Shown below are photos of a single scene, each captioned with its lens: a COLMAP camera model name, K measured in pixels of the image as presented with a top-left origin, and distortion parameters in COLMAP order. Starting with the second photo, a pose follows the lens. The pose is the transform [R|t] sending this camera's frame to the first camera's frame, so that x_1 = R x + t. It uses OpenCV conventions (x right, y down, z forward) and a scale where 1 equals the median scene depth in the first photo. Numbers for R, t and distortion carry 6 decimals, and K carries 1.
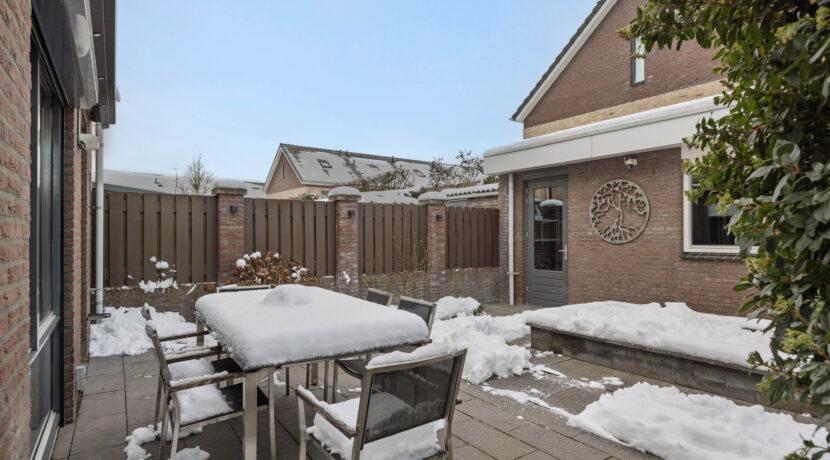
lens RADIAL K [[478.5, 0, 415.0], [0, 478.5, 230.0], [0, 0, 1]] dist [0.001835, 0.013955]
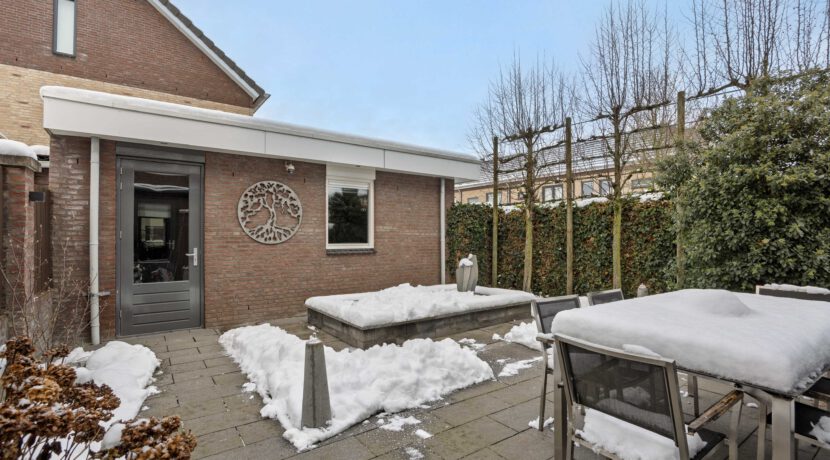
lens RADIAL K [[403.3, 0, 415.0], [0, 403.3, 230.0], [0, 0, 1]] dist [-0.000374, -0.000133]
pose [[-0.057080, 0.023219, 0.998100, -0.445098], [-0.006906, 0.999696, -0.023652, 0.016822], [-0.998346, -0.008243, -0.056903, 0.740976]]
